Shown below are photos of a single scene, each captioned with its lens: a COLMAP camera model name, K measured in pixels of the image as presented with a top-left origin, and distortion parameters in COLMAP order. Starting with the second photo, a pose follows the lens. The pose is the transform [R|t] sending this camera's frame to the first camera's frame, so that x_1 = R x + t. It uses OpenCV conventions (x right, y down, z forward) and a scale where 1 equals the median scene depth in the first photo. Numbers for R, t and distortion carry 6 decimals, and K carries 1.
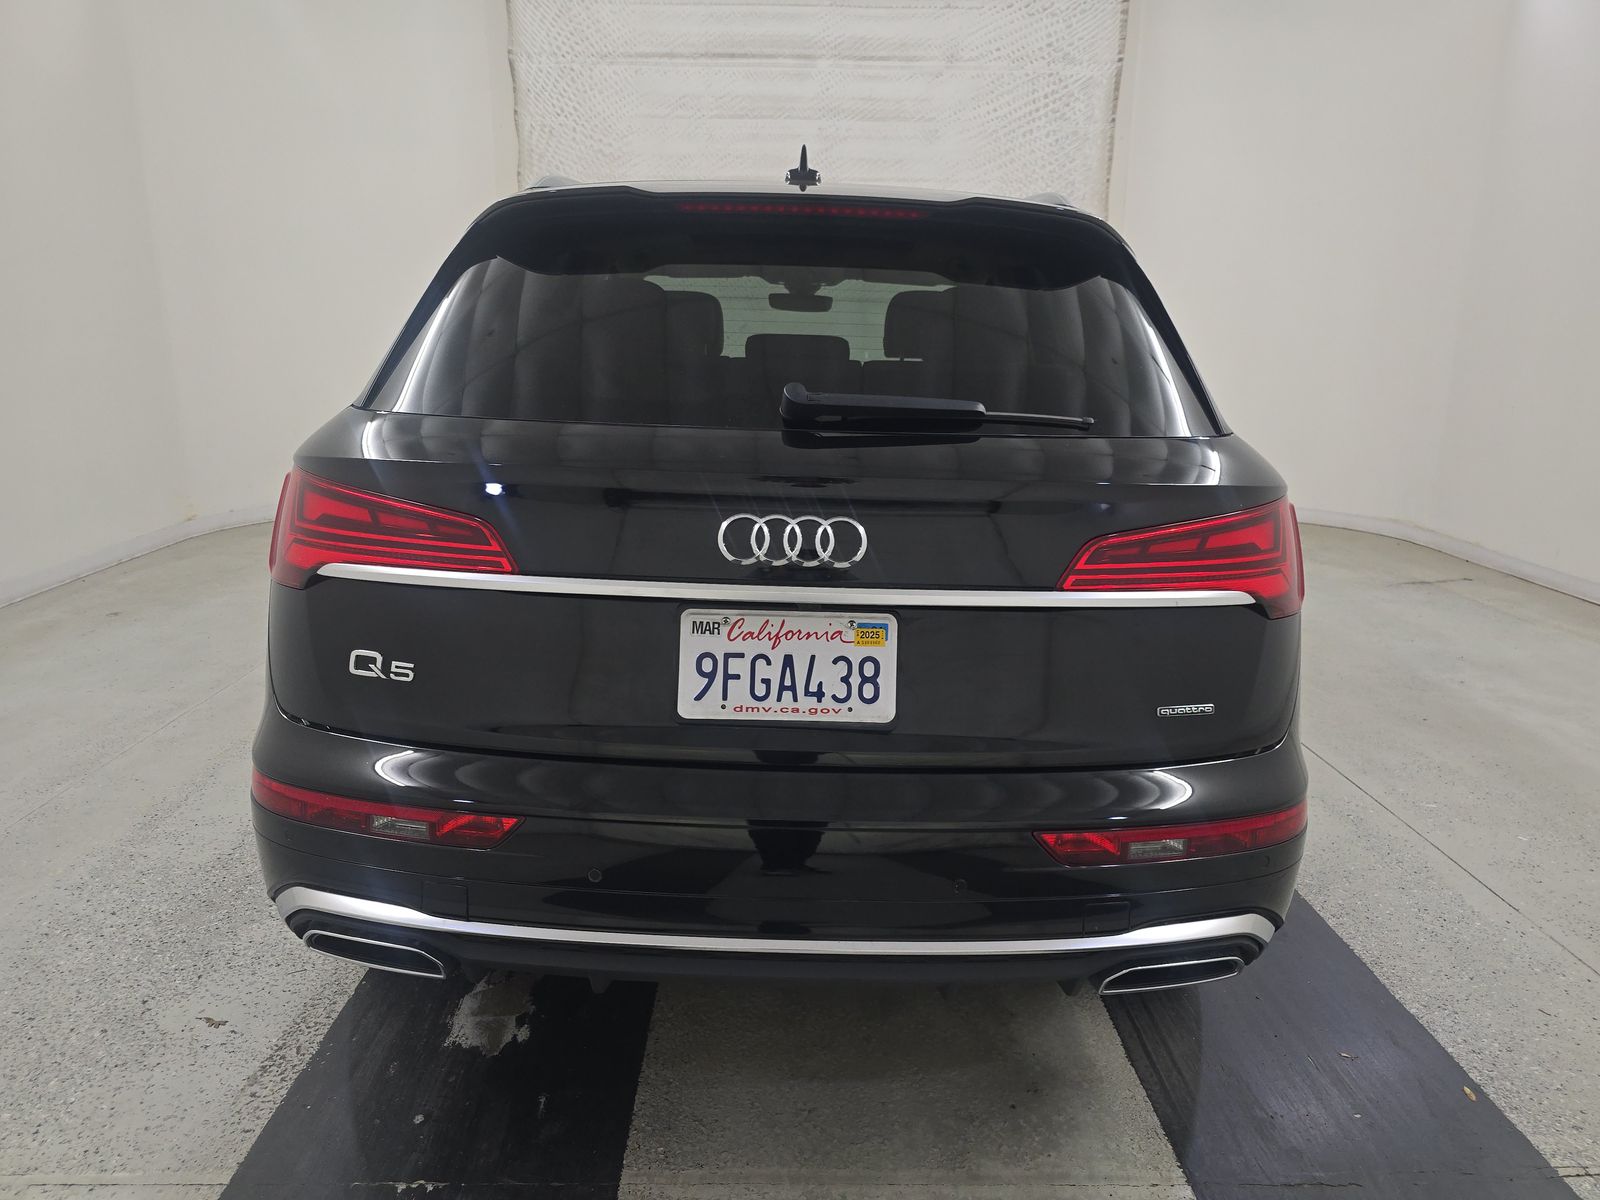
lens RADIAL K [[1062.4, 0, 804.1], [0, 1062.4, 603.2], [0, 0, 1]] dist [0.032464, -0.026671]
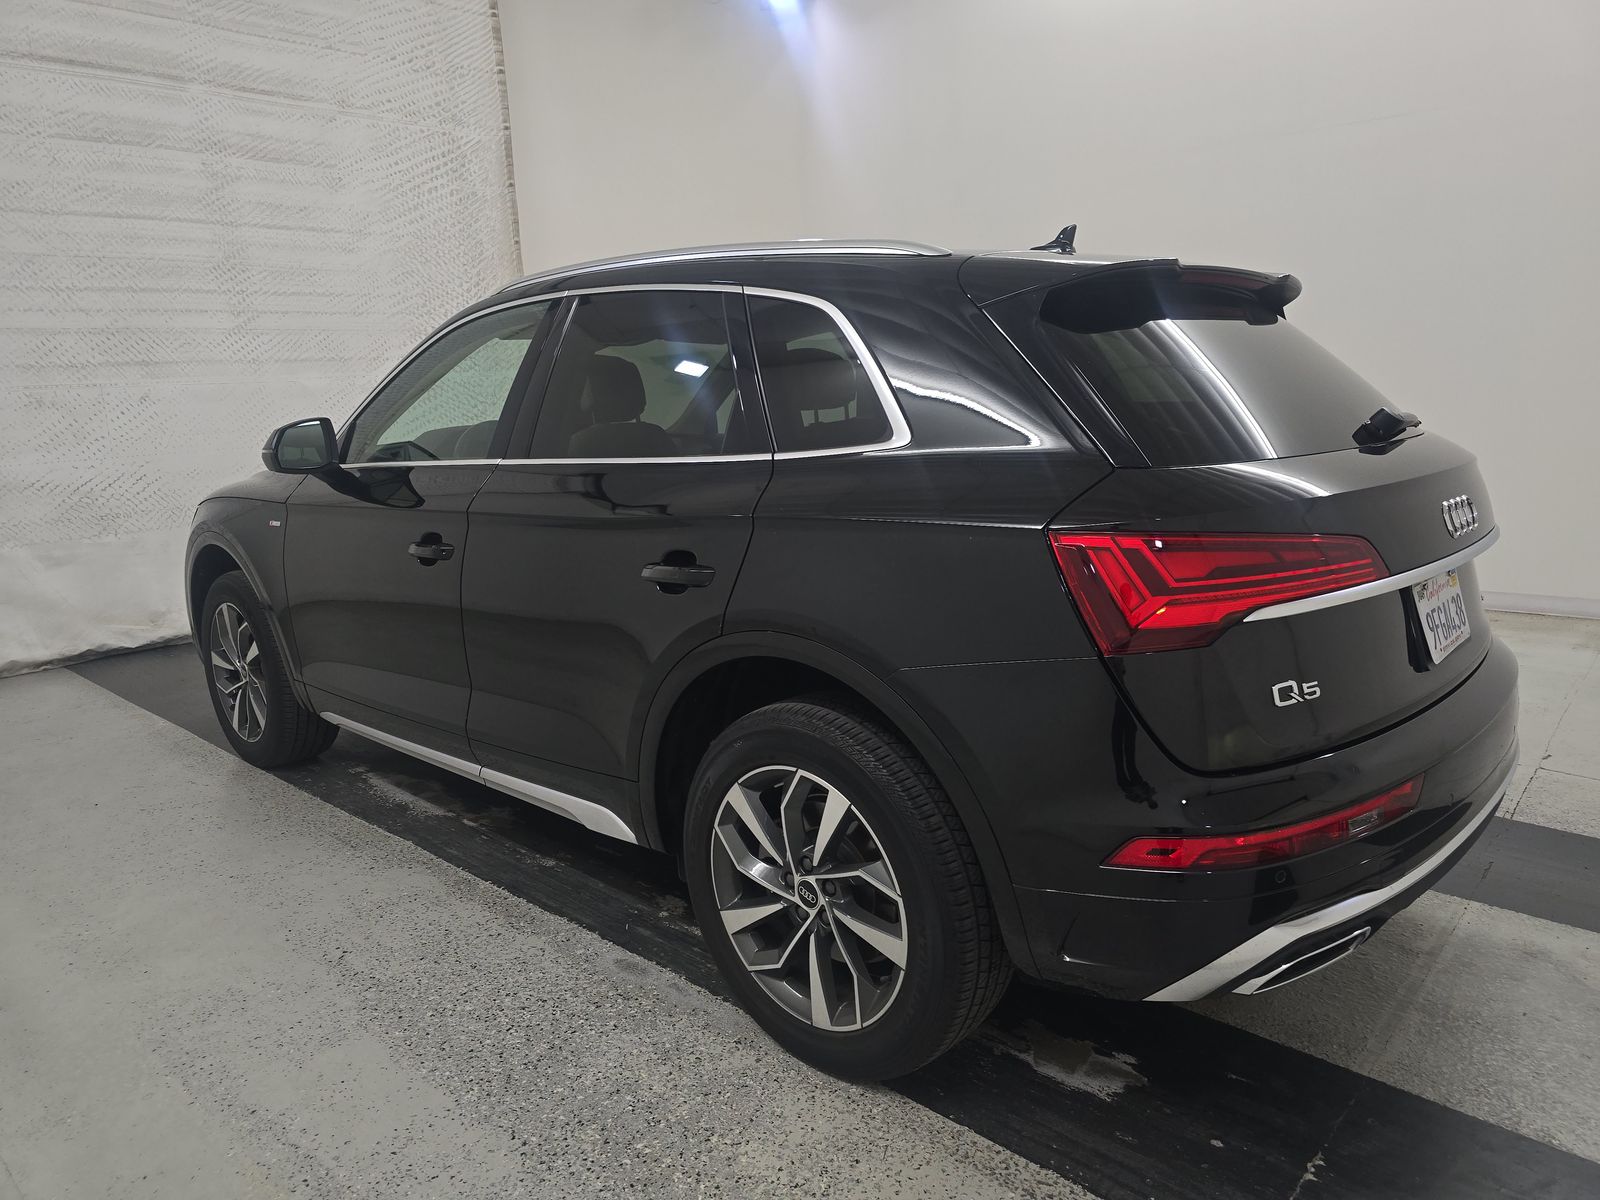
lens RADIAL K [[1062.4, 0, 793.2], [0, 1062.4, 605.8], [0, 0, 1]] dist [0.032464, -0.026671]
pose [[0.690580, -0.192886, 0.697061, -0.325136], [0.224842, 0.973282, 0.046569, -0.041778], [-0.687419, 0.124569, 0.715498, 0.123117]]
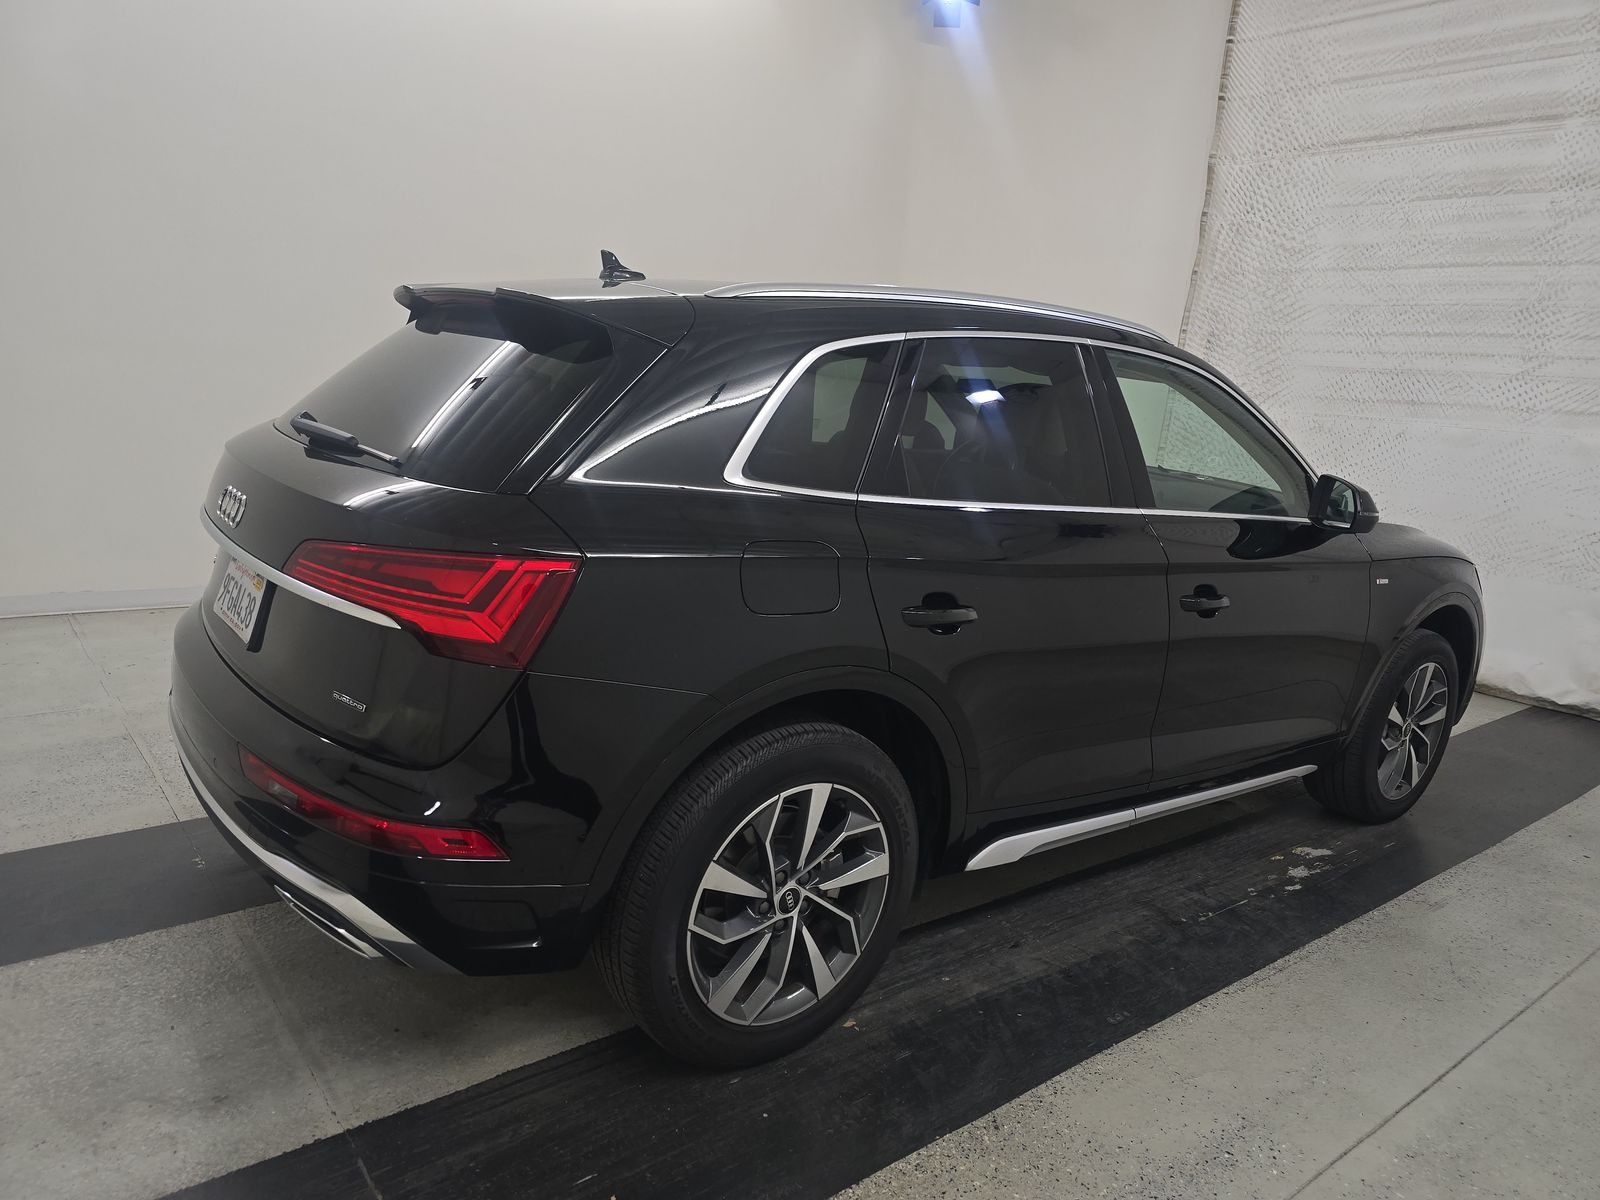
lens RADIAL K [[1062.4, 0, 814.5], [0, 1062.4, 607.3], [0, 0, 1]] dist [0.032464, -0.026671]
pose [[0.619877, 0.202672, -0.758074, 0.345353], [-0.265070, 0.963365, 0.040809, -0.041490], [0.738573, 0.175646, 0.650890, 0.129365]]
